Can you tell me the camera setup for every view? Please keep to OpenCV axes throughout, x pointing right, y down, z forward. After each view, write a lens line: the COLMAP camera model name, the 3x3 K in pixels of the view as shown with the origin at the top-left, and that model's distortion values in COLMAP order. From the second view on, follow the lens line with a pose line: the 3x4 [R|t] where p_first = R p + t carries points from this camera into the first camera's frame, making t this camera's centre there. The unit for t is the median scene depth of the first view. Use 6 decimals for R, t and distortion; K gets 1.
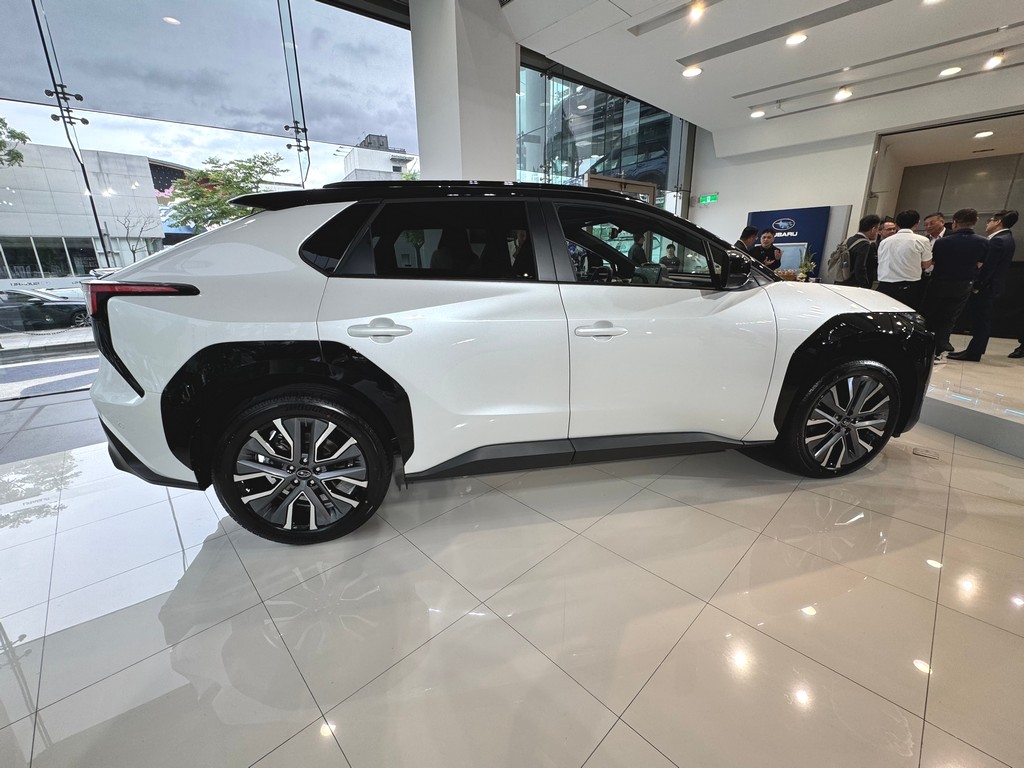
lens RADIAL K [[426.4, 0, 507.7], [0, 426.4, 386.5], [0, 0, 1]] dist [0.001791, 0.000471]
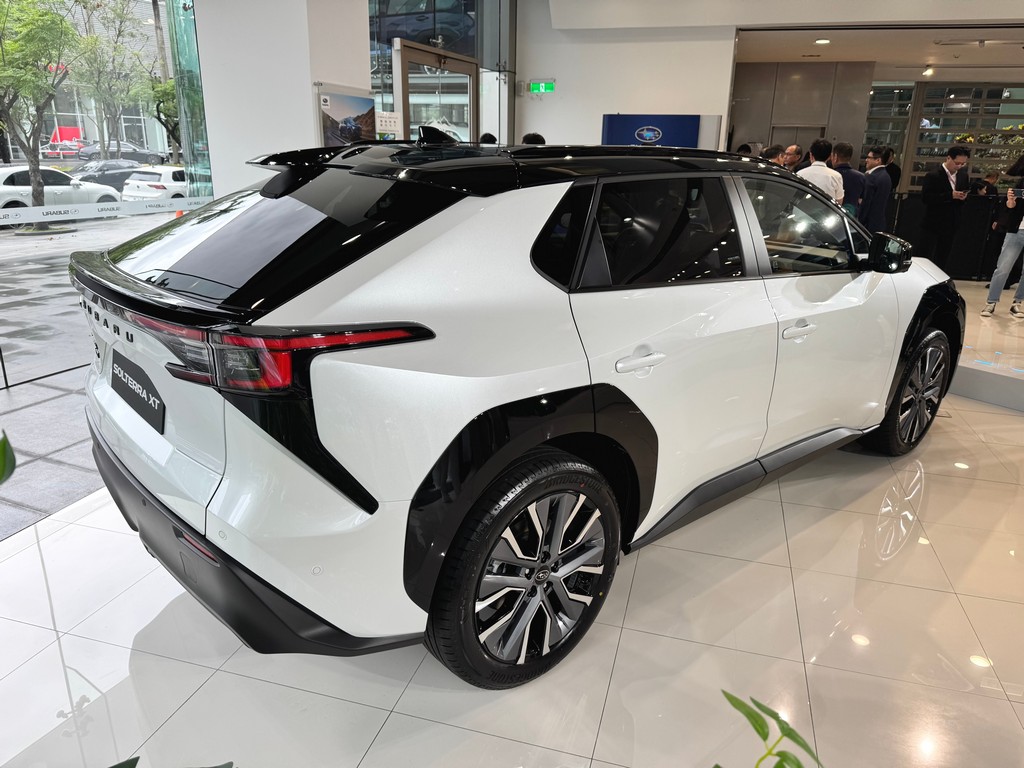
lens RADIAL K [[729.7, 0, 512.0], [0, 729.7, 384.0], [0, 0, 1]] dist [0.039022, -0.003750]
pose [[0.859883, -0.127563, 0.494296, -1.054019], [0.114574, 0.991799, 0.056639, -0.175042], [-0.497467, 0.007931, 0.867447, -0.008723]]
